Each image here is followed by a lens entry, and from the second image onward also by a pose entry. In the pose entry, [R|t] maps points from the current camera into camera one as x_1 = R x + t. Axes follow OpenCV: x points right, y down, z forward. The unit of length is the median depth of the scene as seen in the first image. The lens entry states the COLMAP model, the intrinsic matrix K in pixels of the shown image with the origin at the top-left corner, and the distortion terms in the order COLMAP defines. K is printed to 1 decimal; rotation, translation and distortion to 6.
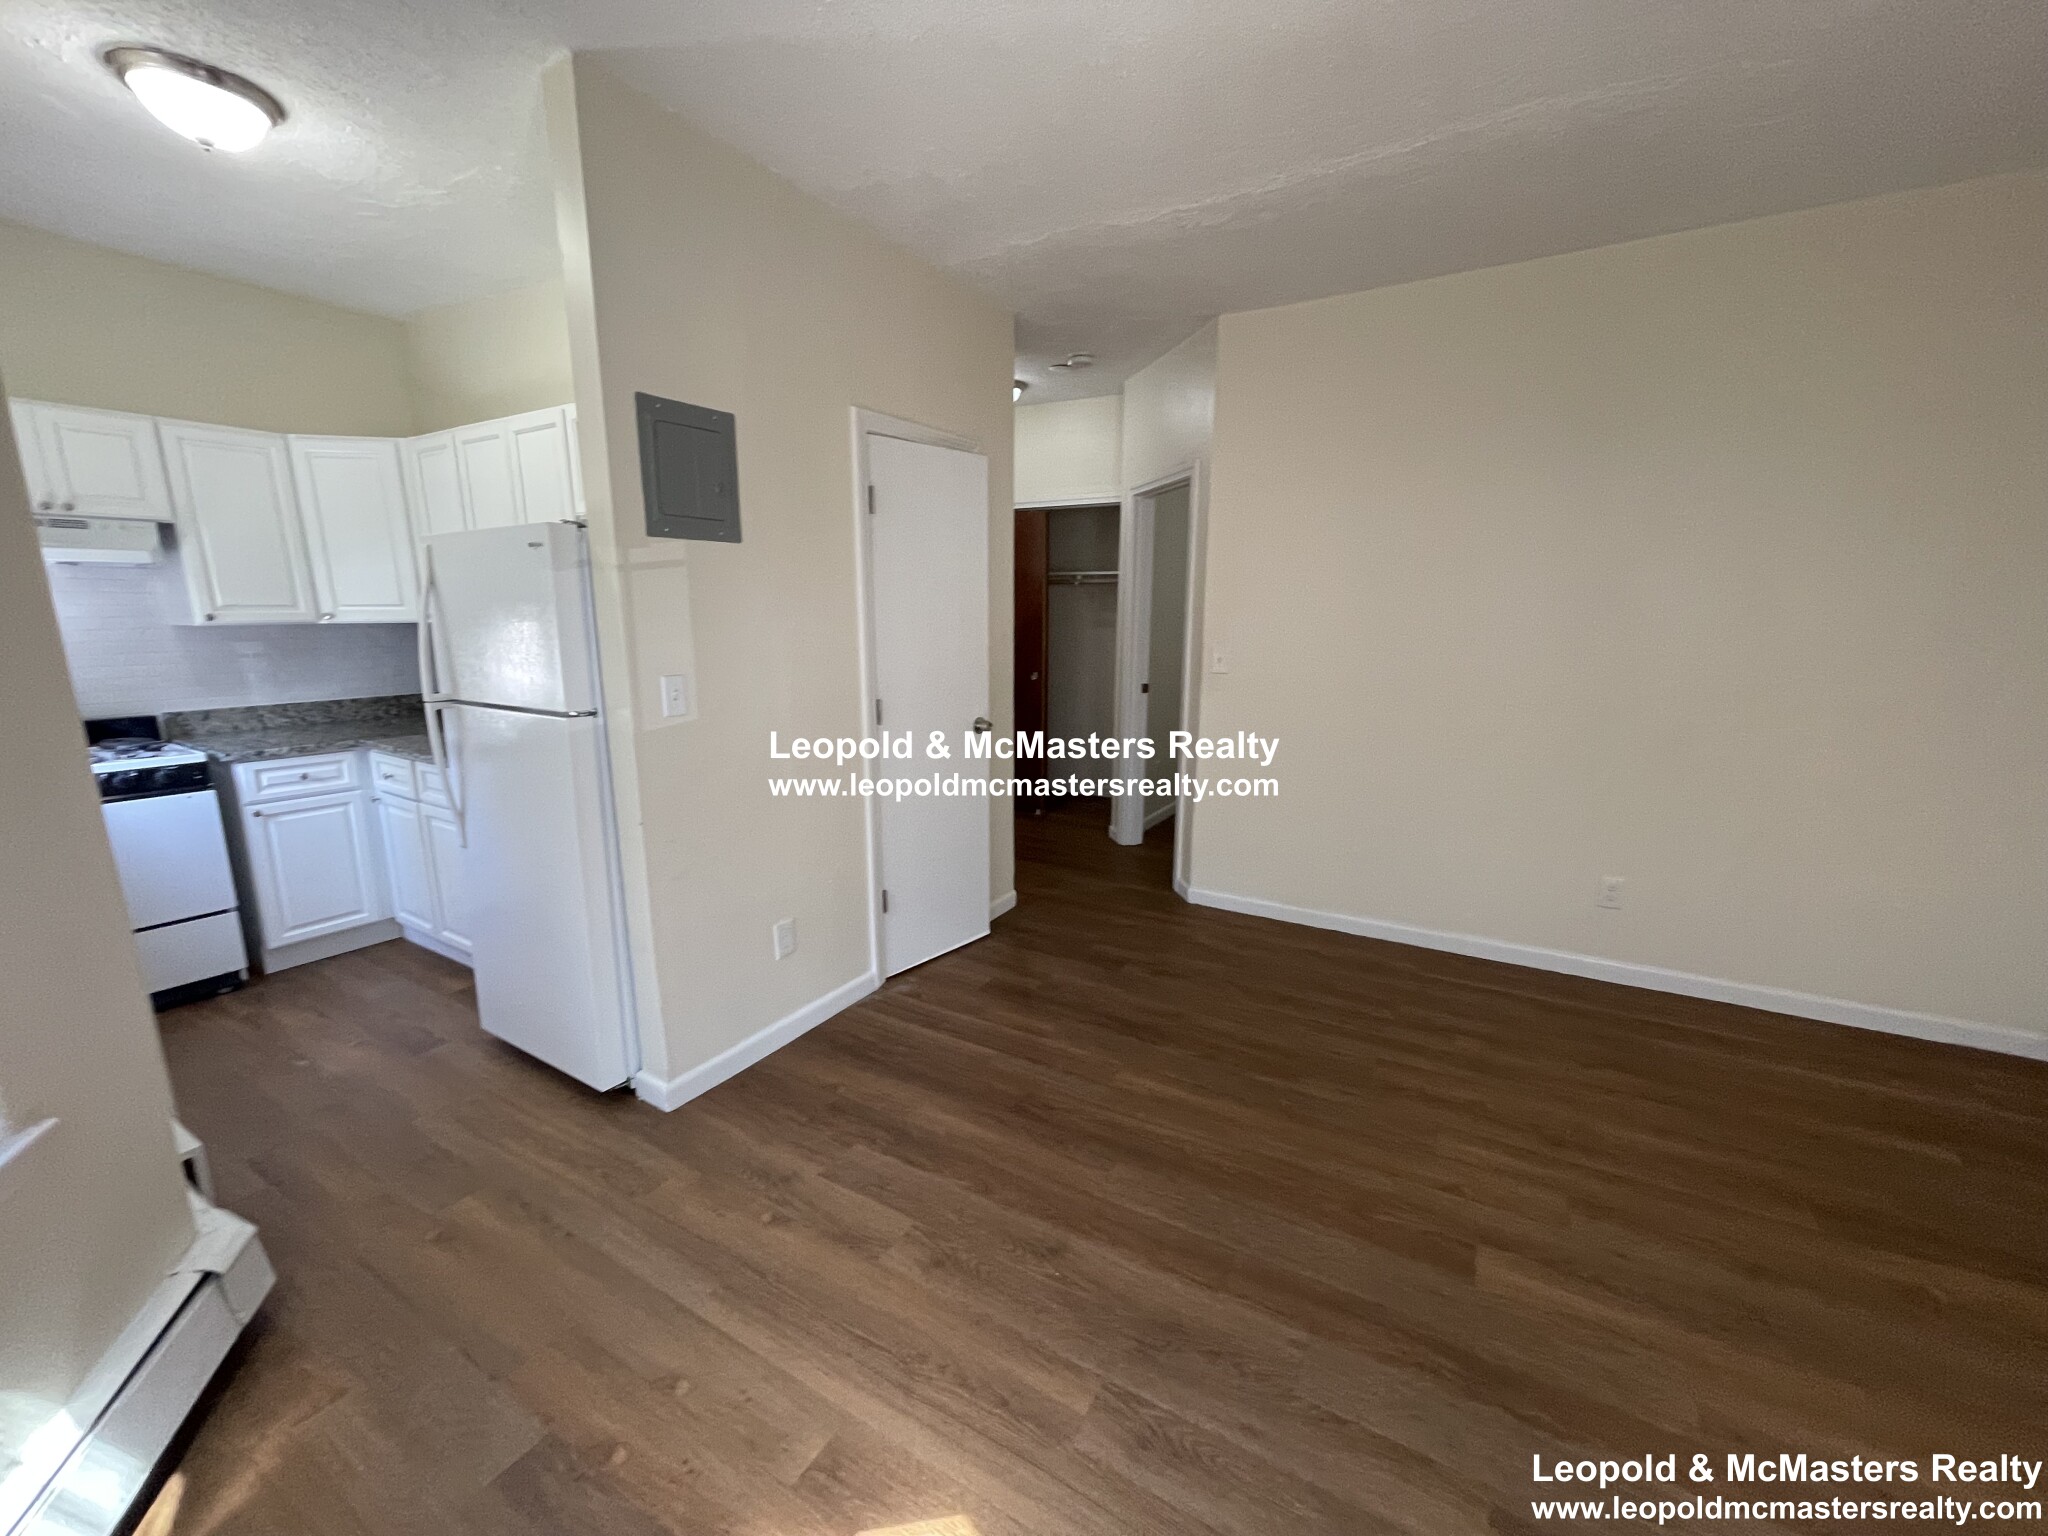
lens RADIAL K [[813.6, 0, 1020.5], [0, 813.6, 779.2], [0, 0, 1]] dist [0.001245, 0.000155]
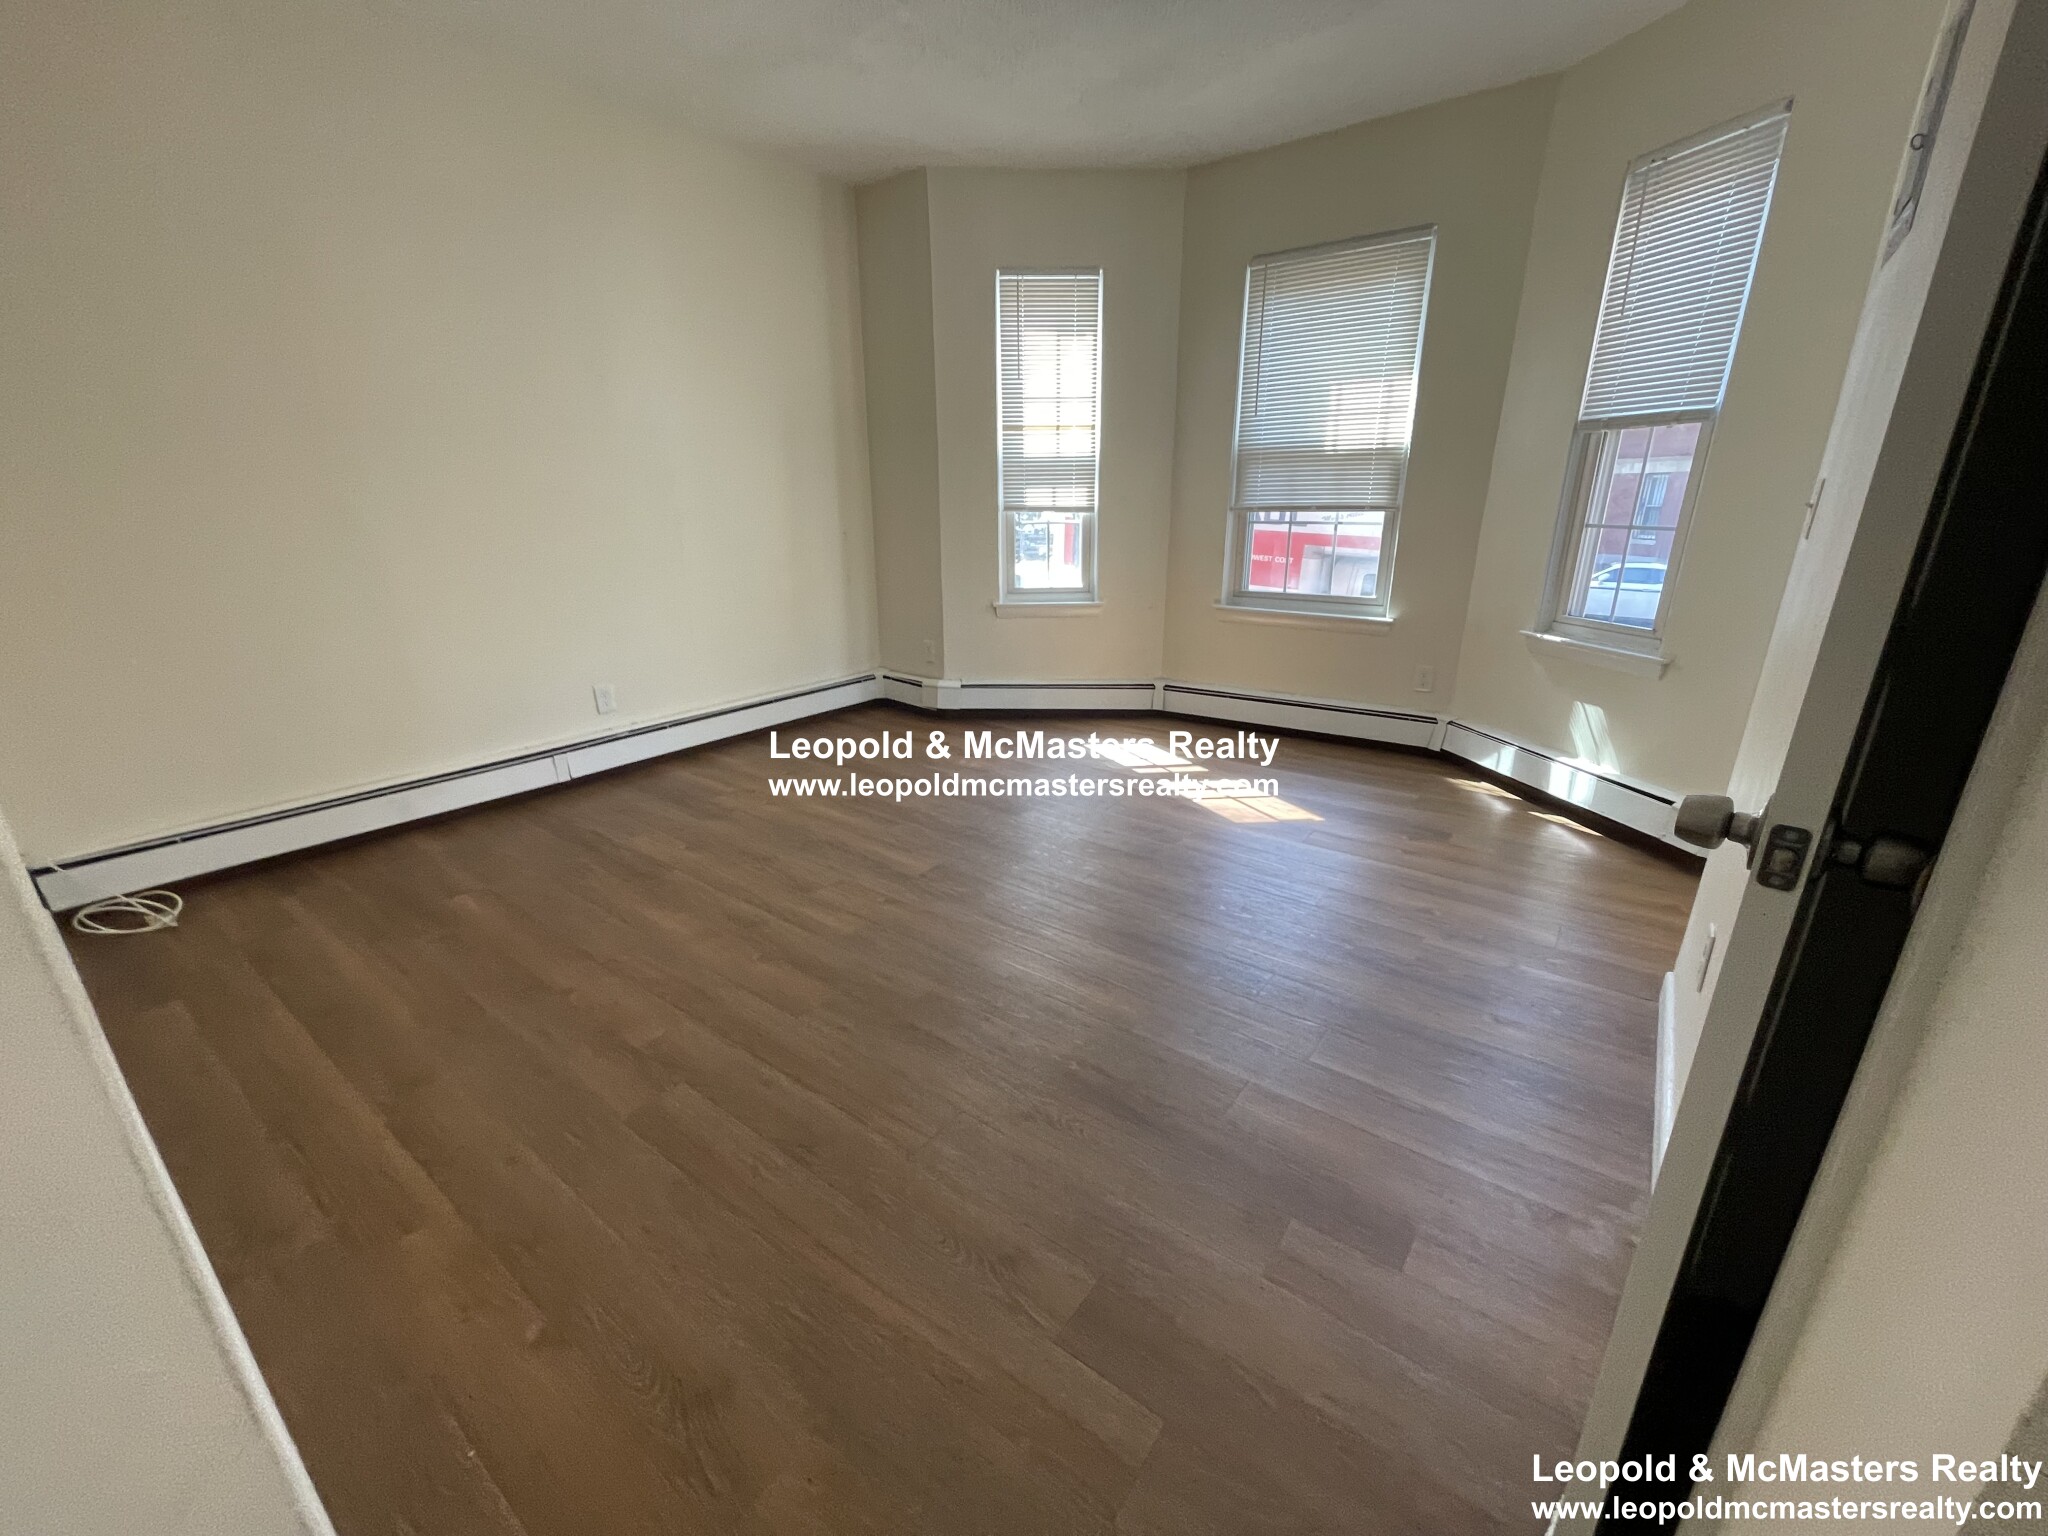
lens RADIAL K [[827.8, 0, 1019.6], [0, 827.8, 774.1], [0, 0, 1]] dist [-0.001181, 0.000074]
pose [[-0.994436, -0.030685, 0.100773, 0.256686], [0.025614, 0.857487, 0.513867, -0.400873], [-0.102179, 0.513589, -0.851930, 2.451825]]
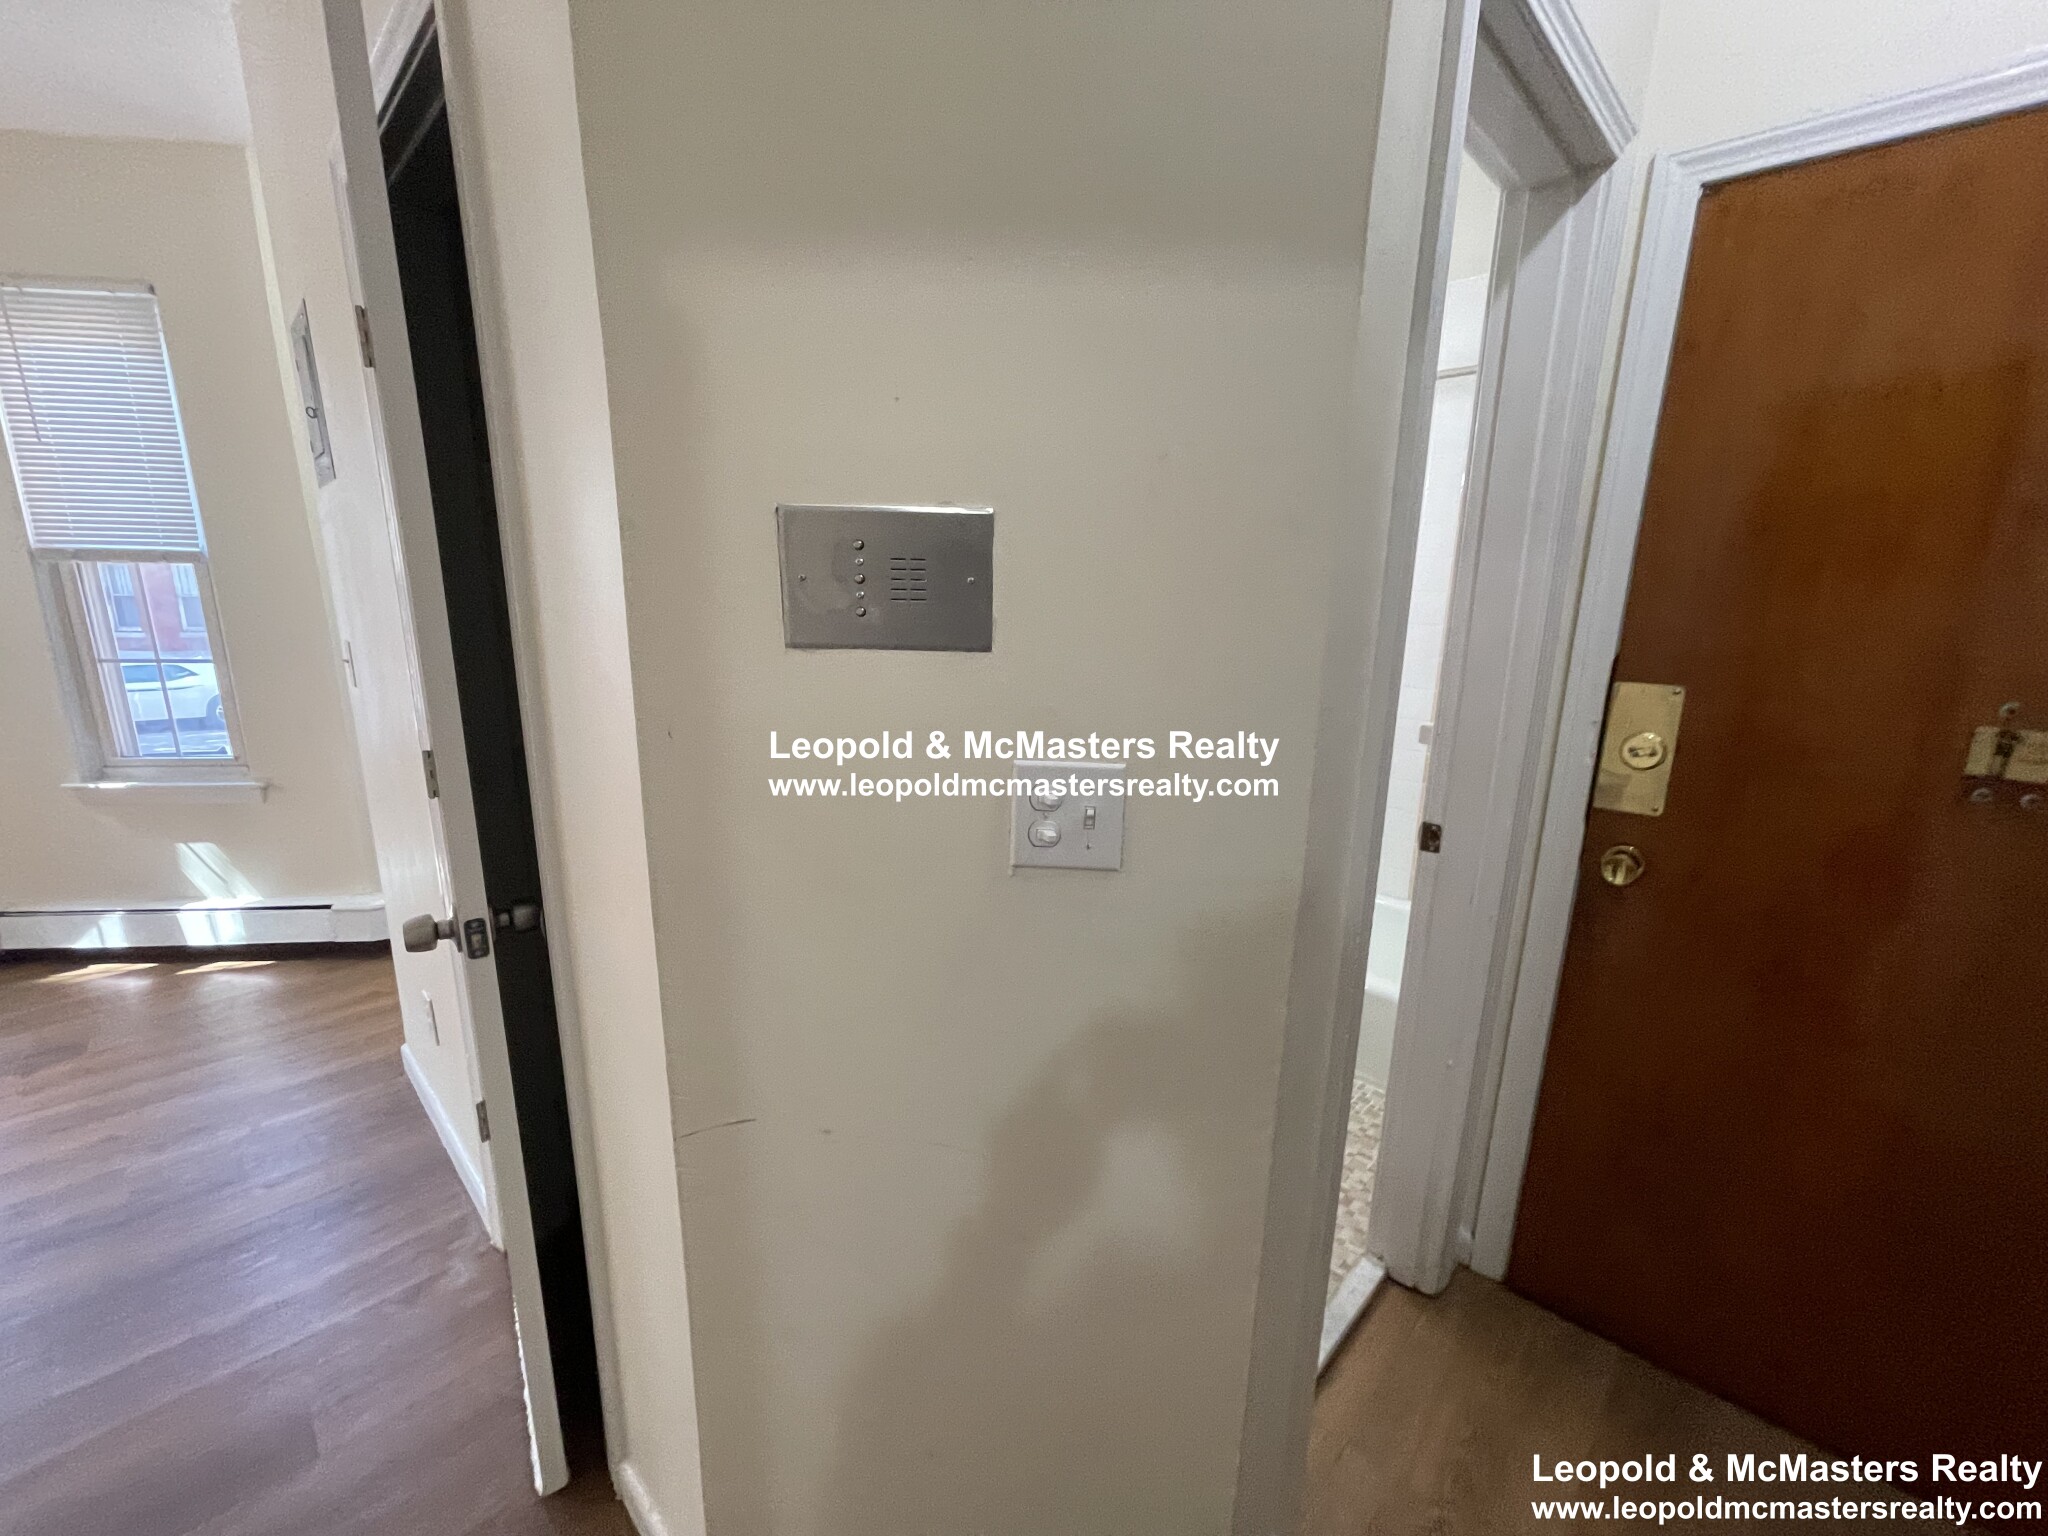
lens RADIAL K [[833.0, 0, 1017.0], [0, 833.0, 762.7], [0, 0, 1]] dist [0.000090, 0.000053]
pose [[-0.230696, 0.203481, -0.951512, 0.422773], [-0.217916, 0.942246, 0.254334, -0.538036], [0.948310, 0.266023, -0.173031, 2.572916]]
